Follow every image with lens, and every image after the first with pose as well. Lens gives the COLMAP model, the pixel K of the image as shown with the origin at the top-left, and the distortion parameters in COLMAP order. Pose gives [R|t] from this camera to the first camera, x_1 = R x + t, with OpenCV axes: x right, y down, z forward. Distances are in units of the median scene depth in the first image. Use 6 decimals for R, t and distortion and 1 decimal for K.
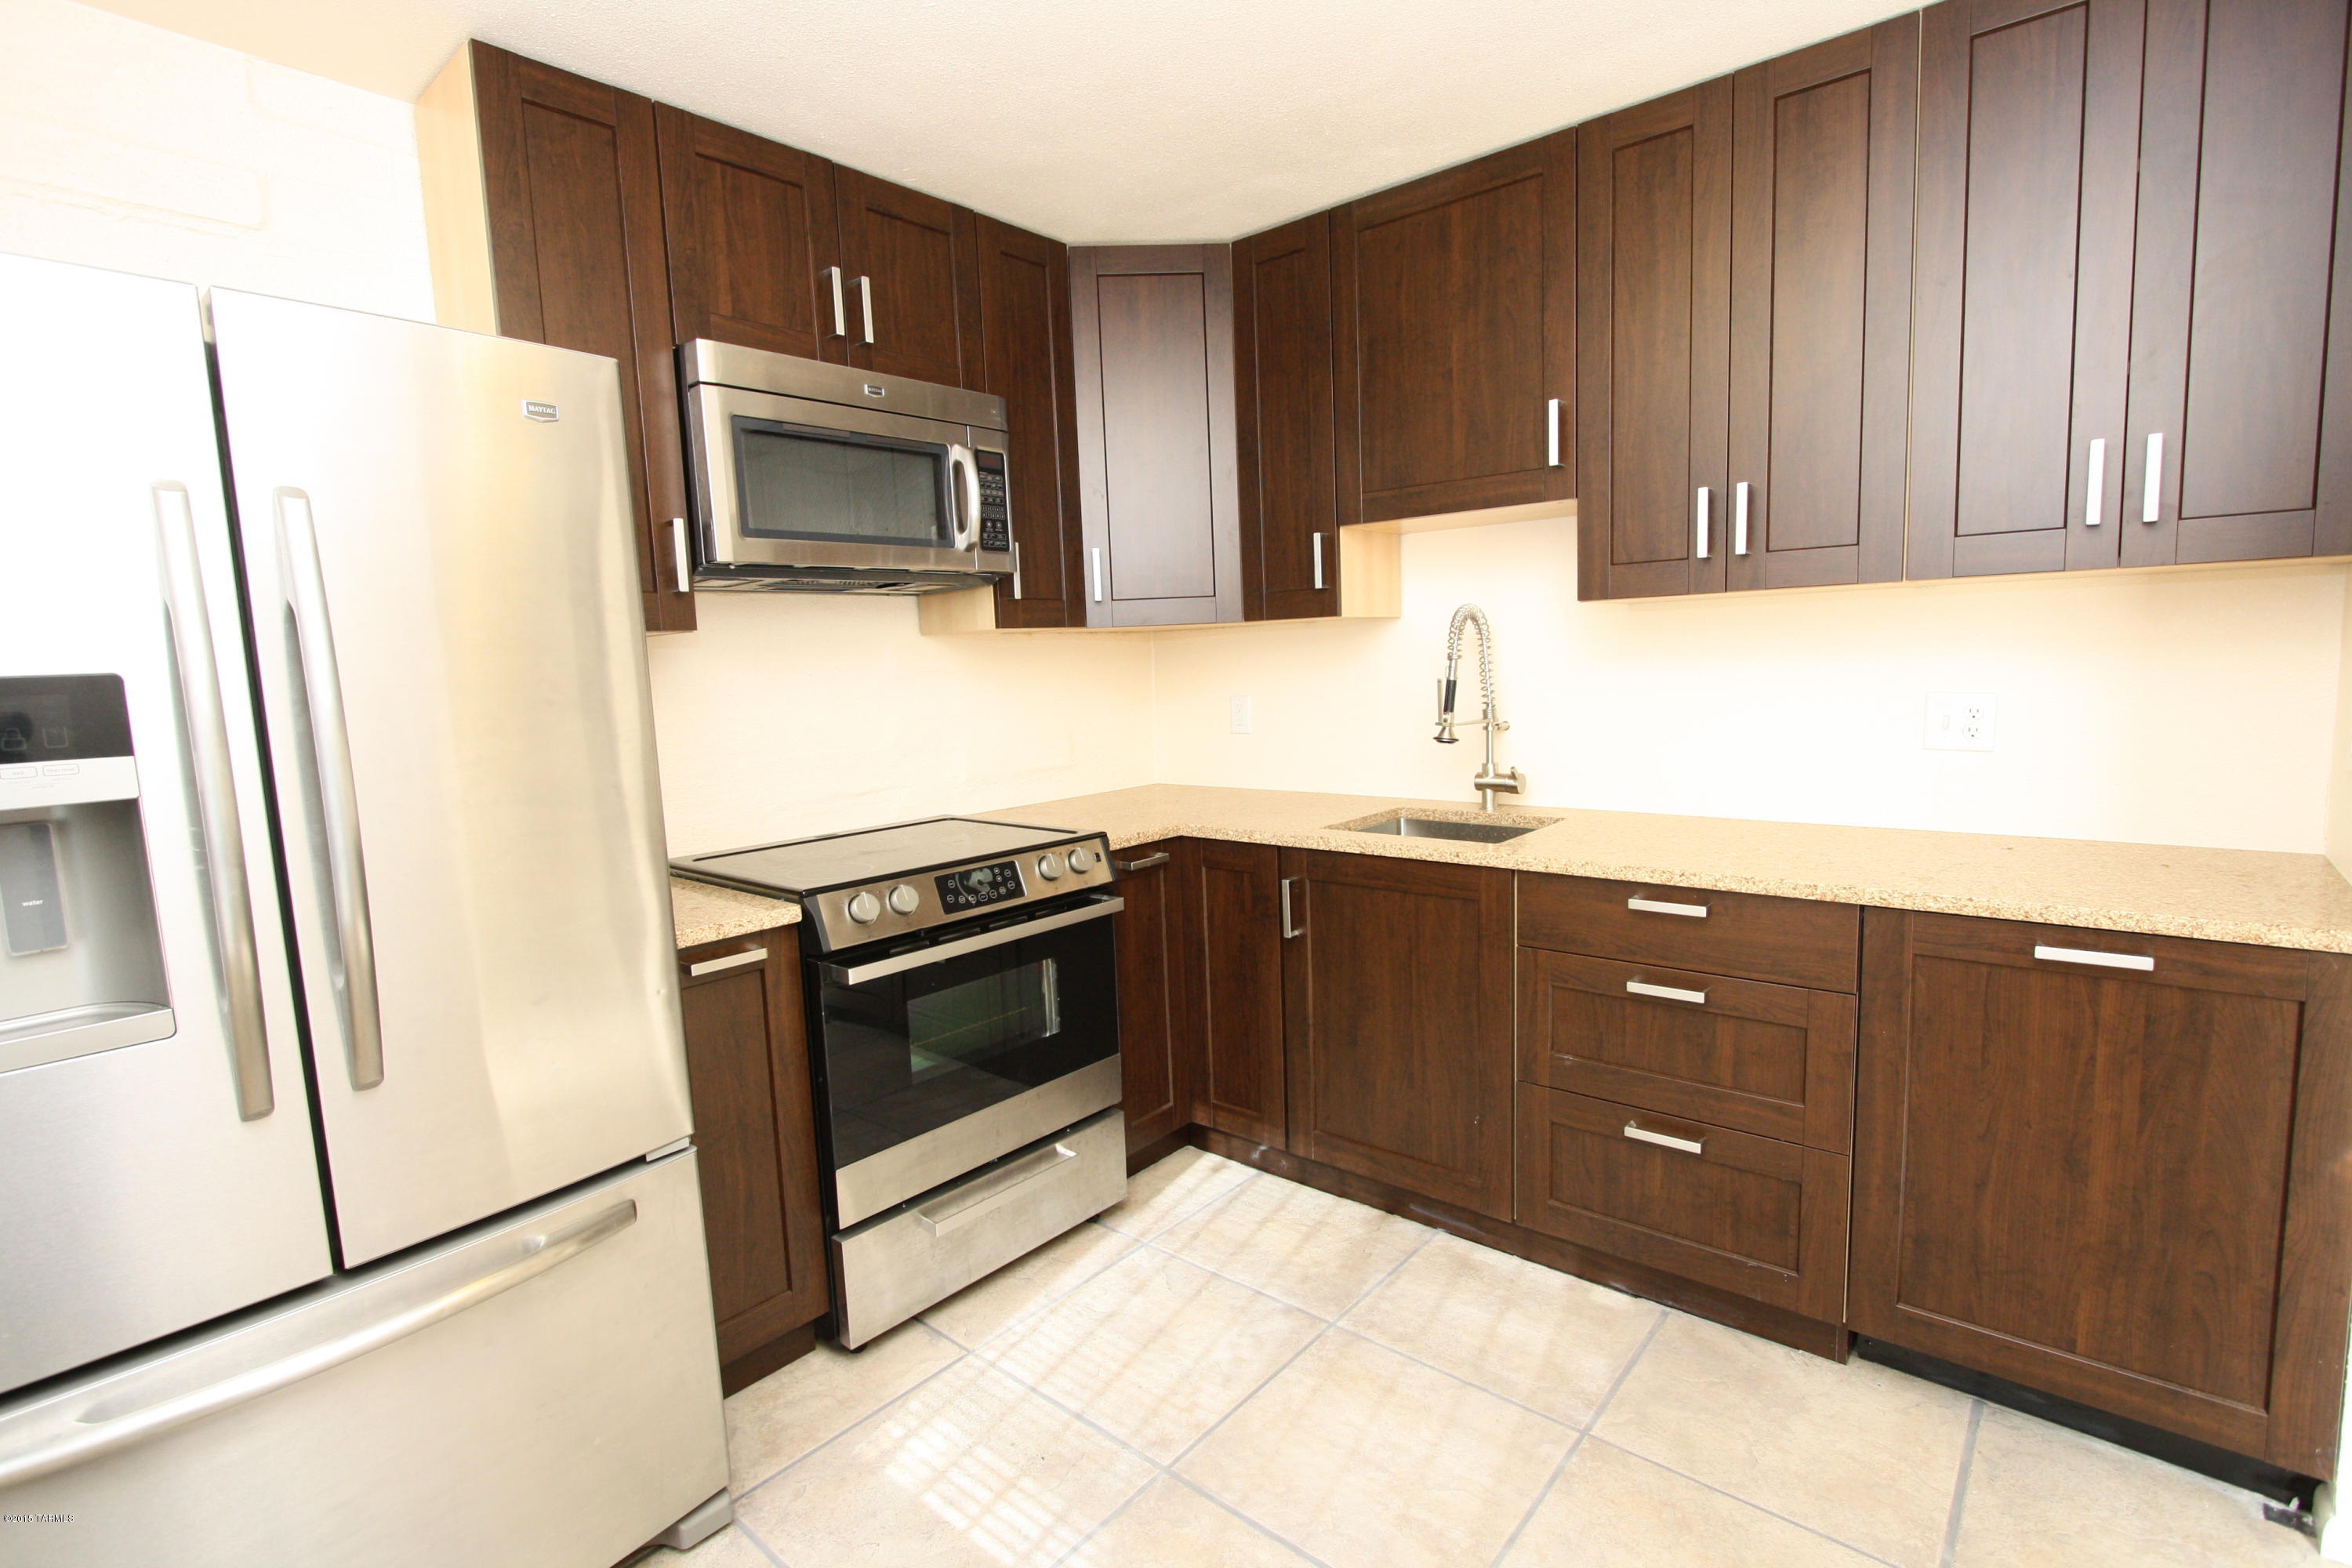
lens RADIAL K [[1107.8, 0, 1196.0], [0, 1107.8, 785.9], [0, 0, 1]] dist [0.000778, -0.000130]
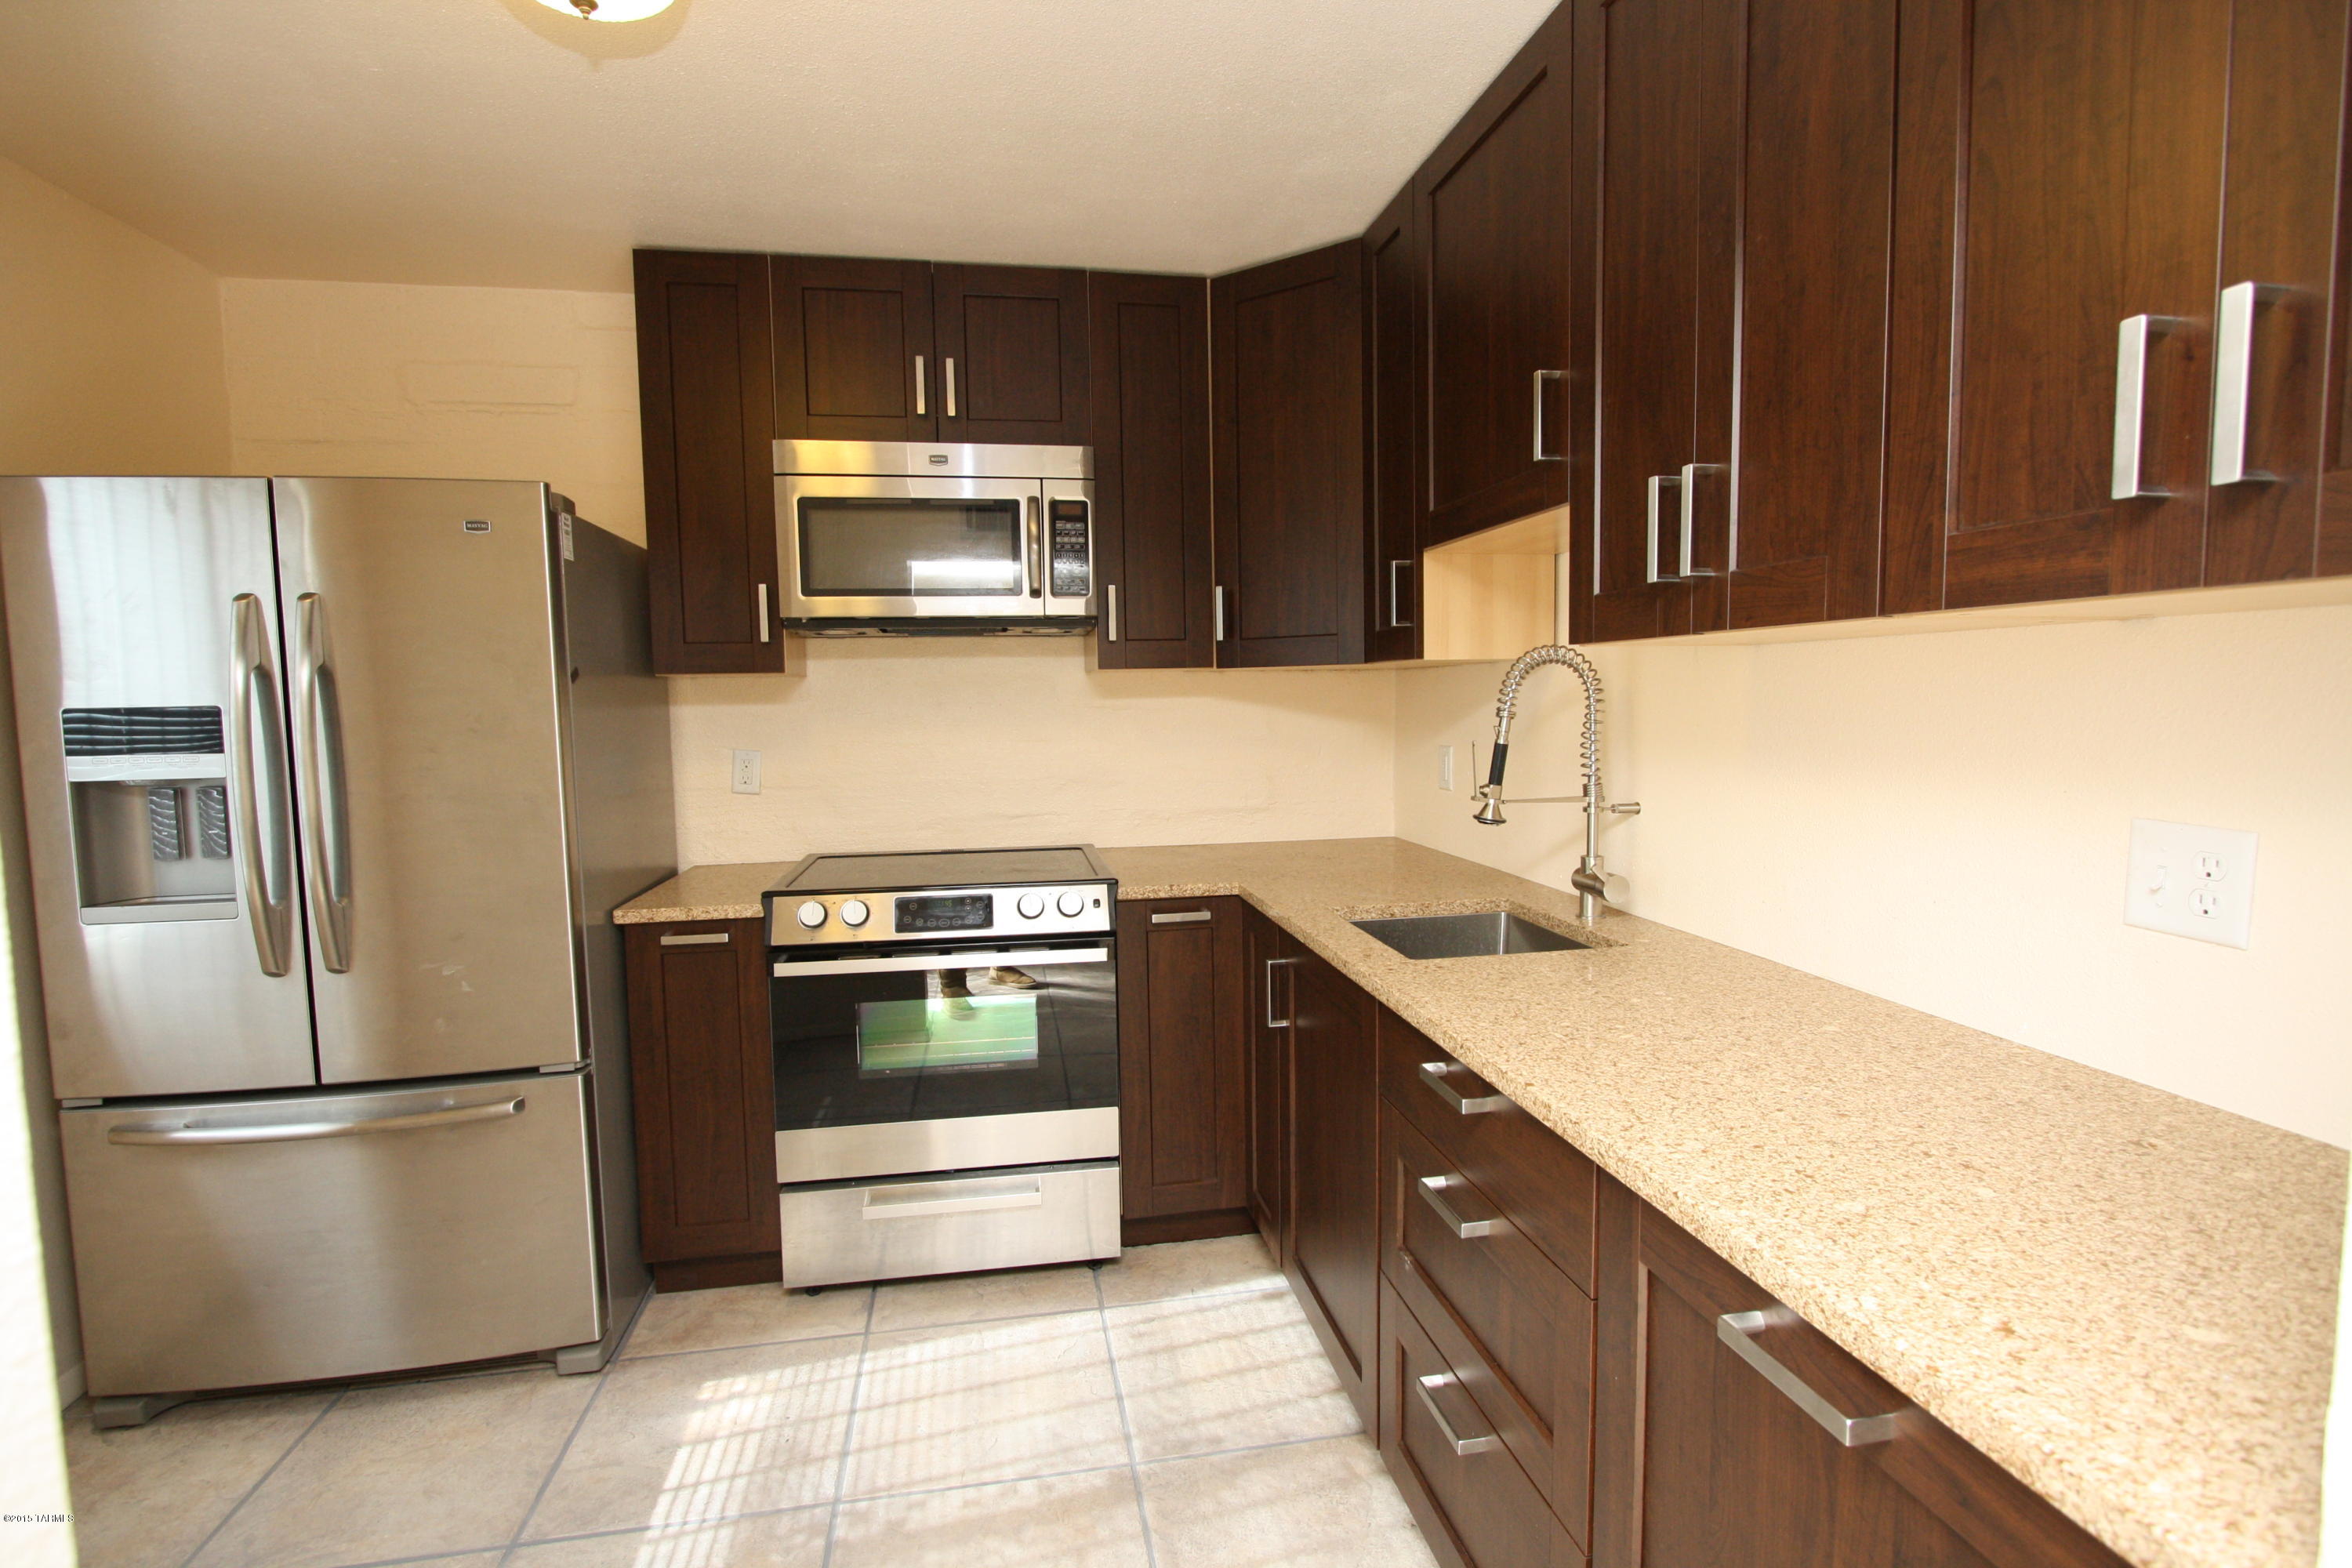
lens RADIAL K [[1107.8, 0, 1181.2], [0, 1107.8, 781.7], [0, 0, 1]] dist [0.000778, -0.000130]
pose [[0.766552, 0.076572, -0.637601, 0.612542], [-0.088674, 0.995976, 0.013003, -0.065276], [0.636031, 0.046571, 0.770257, 0.290534]]
